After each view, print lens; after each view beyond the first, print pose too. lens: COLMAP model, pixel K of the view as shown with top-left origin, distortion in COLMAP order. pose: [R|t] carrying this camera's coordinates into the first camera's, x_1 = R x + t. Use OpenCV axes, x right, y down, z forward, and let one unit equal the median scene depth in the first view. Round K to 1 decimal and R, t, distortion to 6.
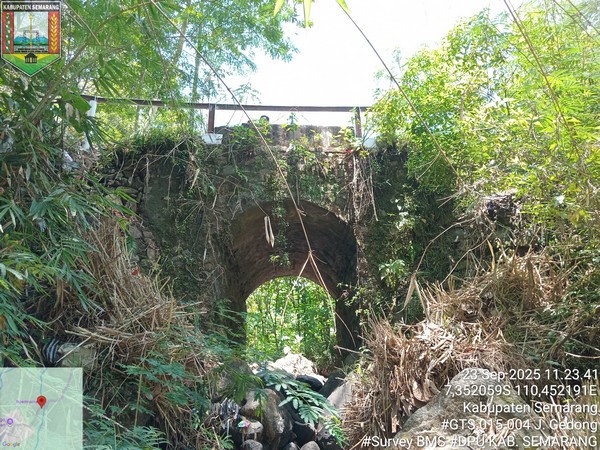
lens RADIAL K [[451.3, 0, 300.3], [0, 451.3, 225.4], [0, 0, 1]] dist [0.064446, -0.131099]
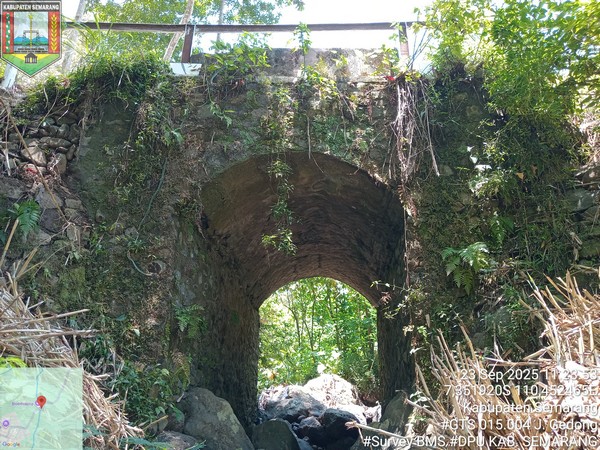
lens RADIAL K [[437.8, 0, 298.8], [0, 437.8, 225.5], [0, 0, 1]] dist [0.013691, -0.001728]
pose [[0.993393, -0.010169, -0.114307, 0.048966], [0.007436, 0.999677, -0.024311, 0.061891], [0.114517, 0.023300, 0.993148, 0.376932]]
